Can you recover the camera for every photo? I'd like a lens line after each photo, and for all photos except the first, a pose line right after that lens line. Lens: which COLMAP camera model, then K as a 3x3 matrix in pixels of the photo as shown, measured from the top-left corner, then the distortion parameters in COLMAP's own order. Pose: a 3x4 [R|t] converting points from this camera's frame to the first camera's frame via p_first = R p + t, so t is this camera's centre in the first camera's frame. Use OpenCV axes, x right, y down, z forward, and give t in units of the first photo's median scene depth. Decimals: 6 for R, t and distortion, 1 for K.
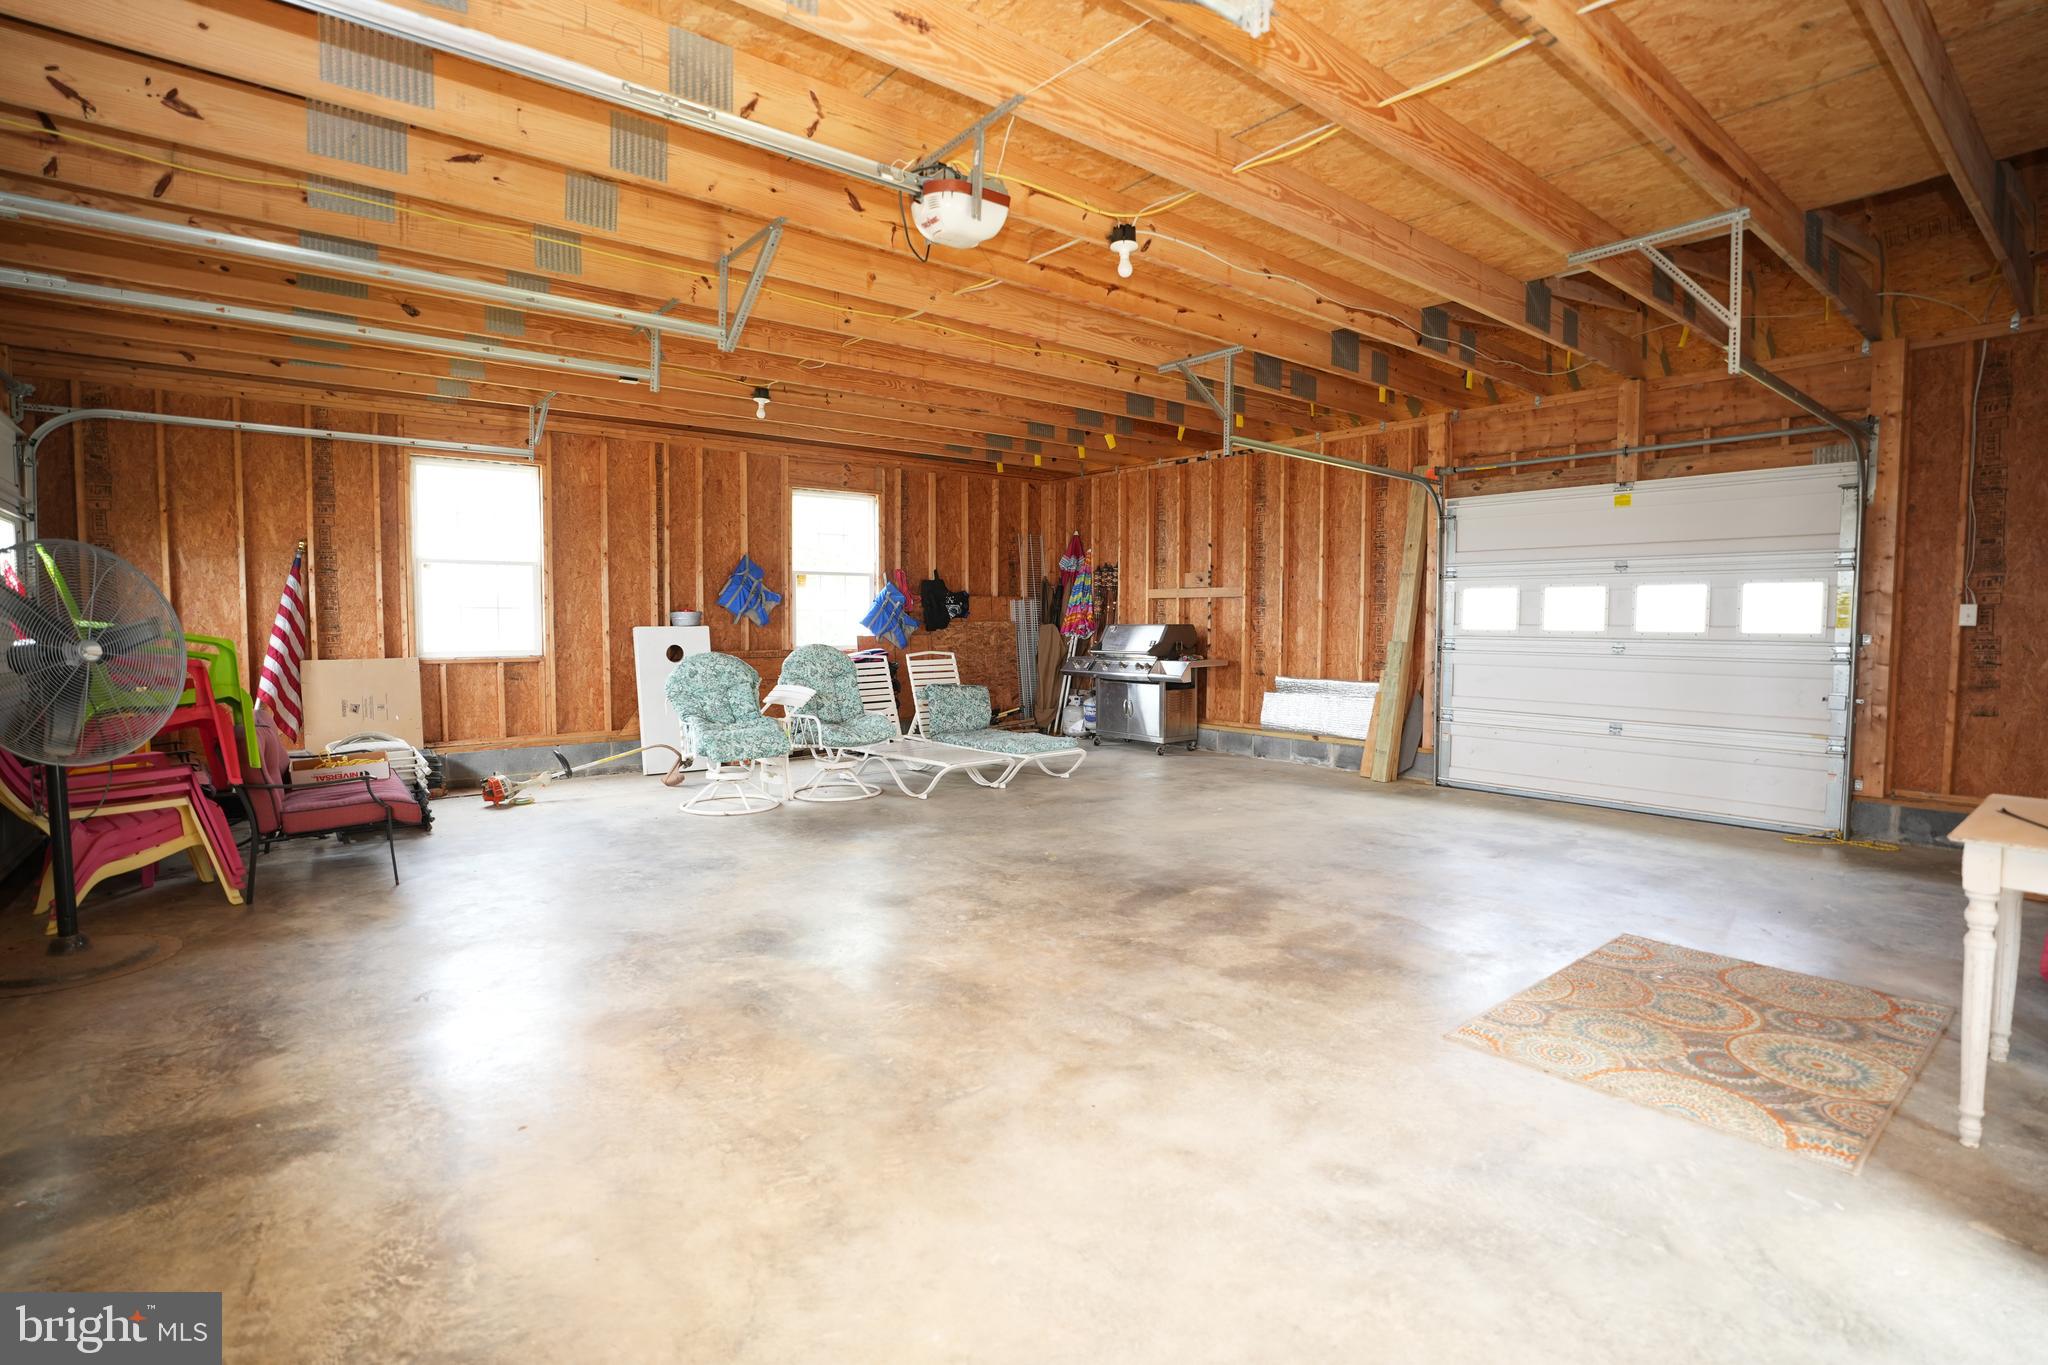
lens RADIAL K [[979.6, 0, 1024.3], [0, 979.6, 678.2], [0, 0, 1]] dist [-0.056957, 0.017539]
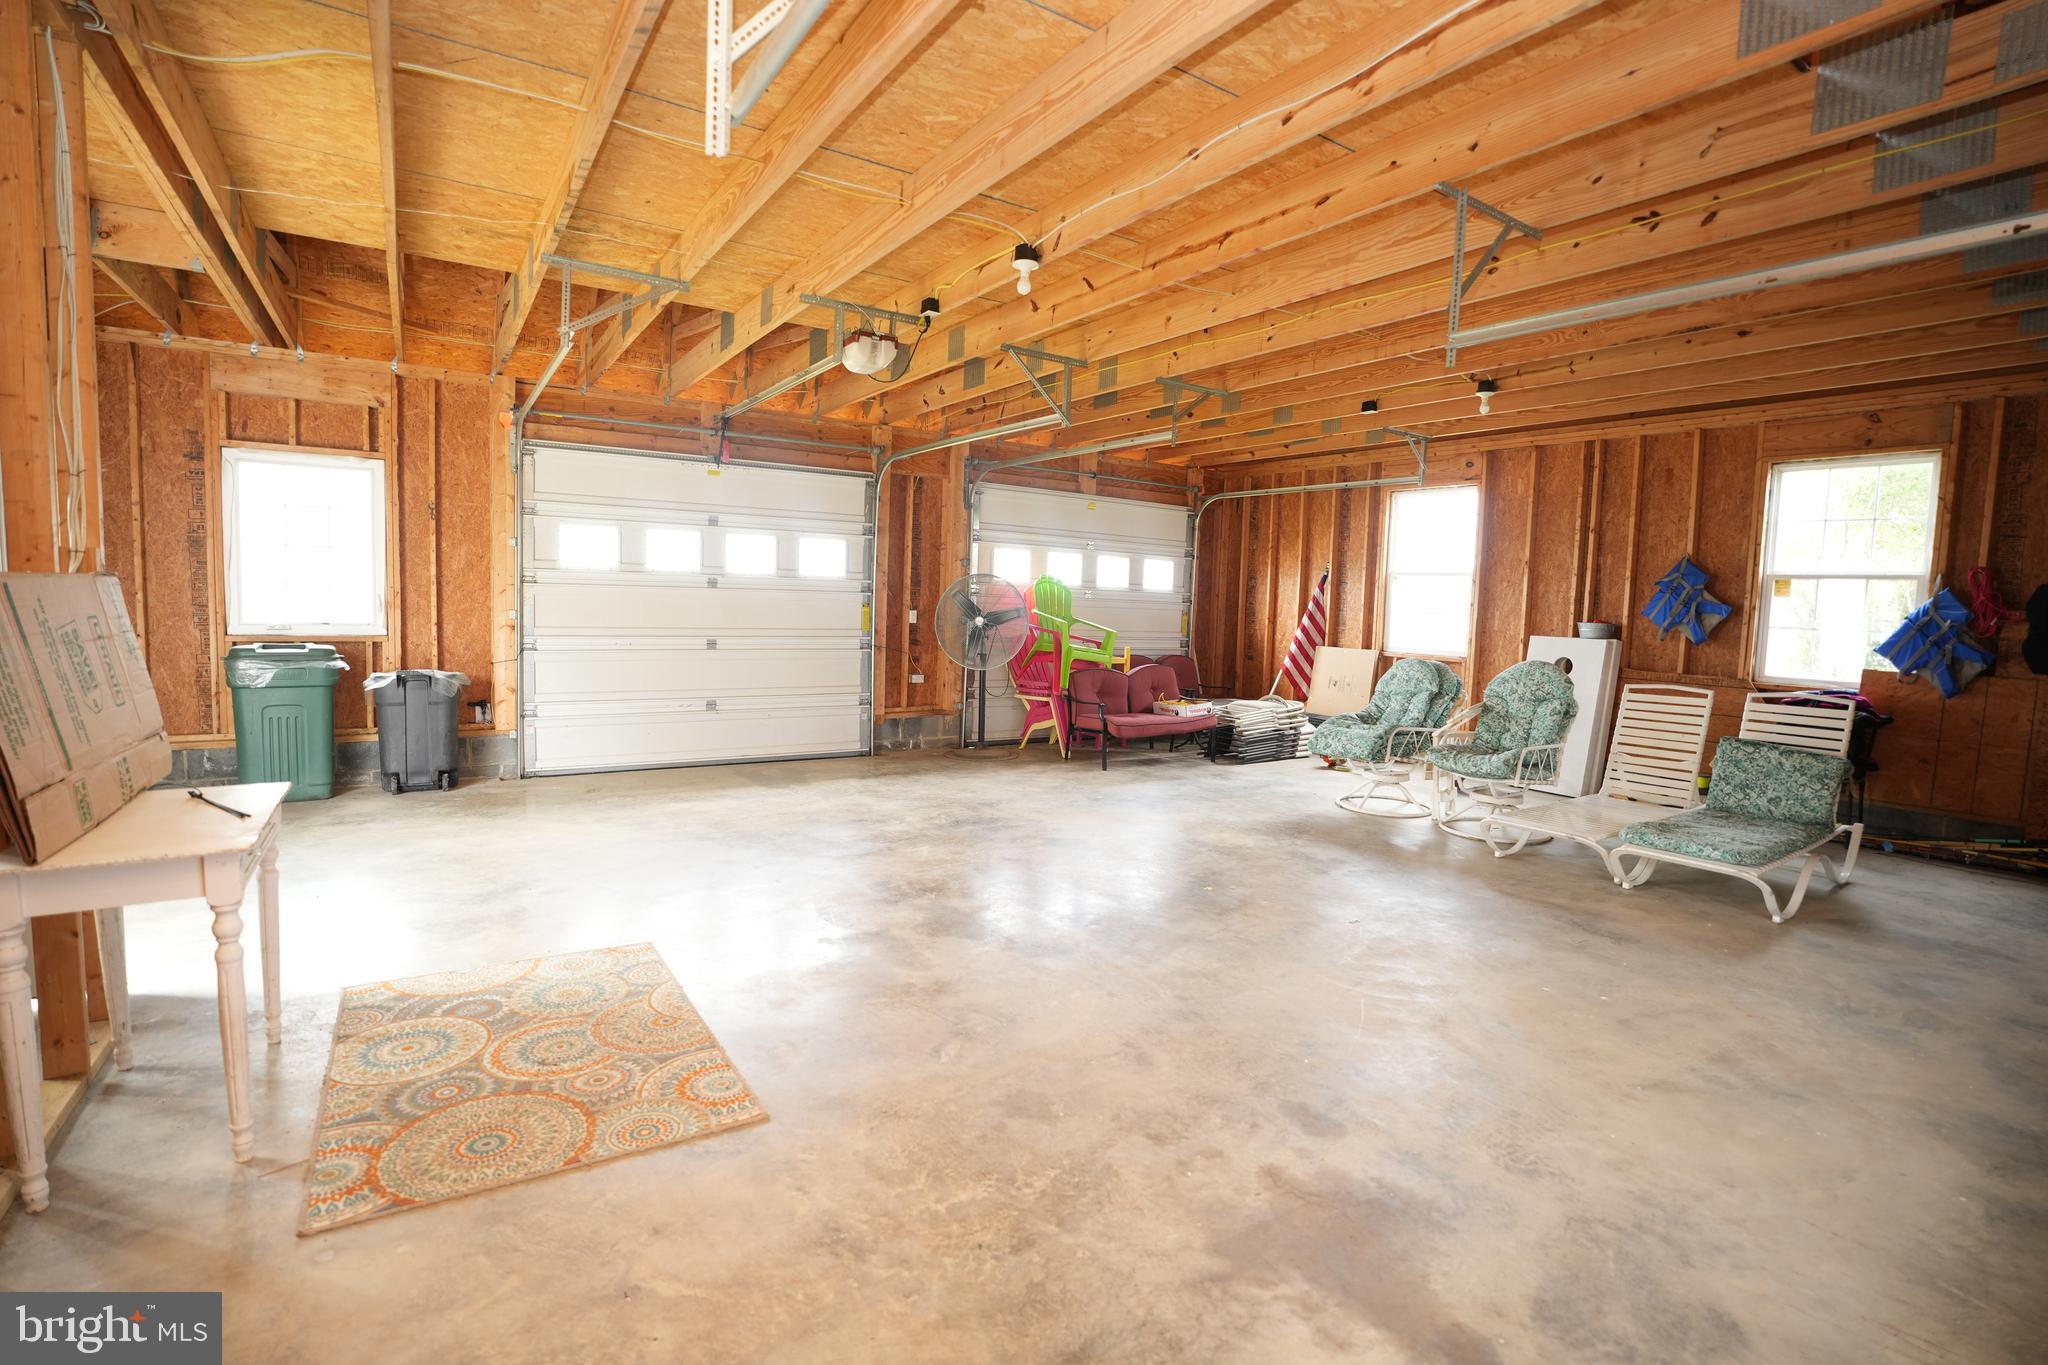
lens RADIAL K [[941.8, 0, 1027.7], [0, 941.8, 681.8], [0, 0, 1]] dist [-0.069702, 0.018022]
pose [[-0.095153, 0.083875, -0.991923, 1.418493], [-0.090808, 0.991558, 0.092555, -0.114558], [0.991312, 0.098882, -0.086734, 1.412883]]
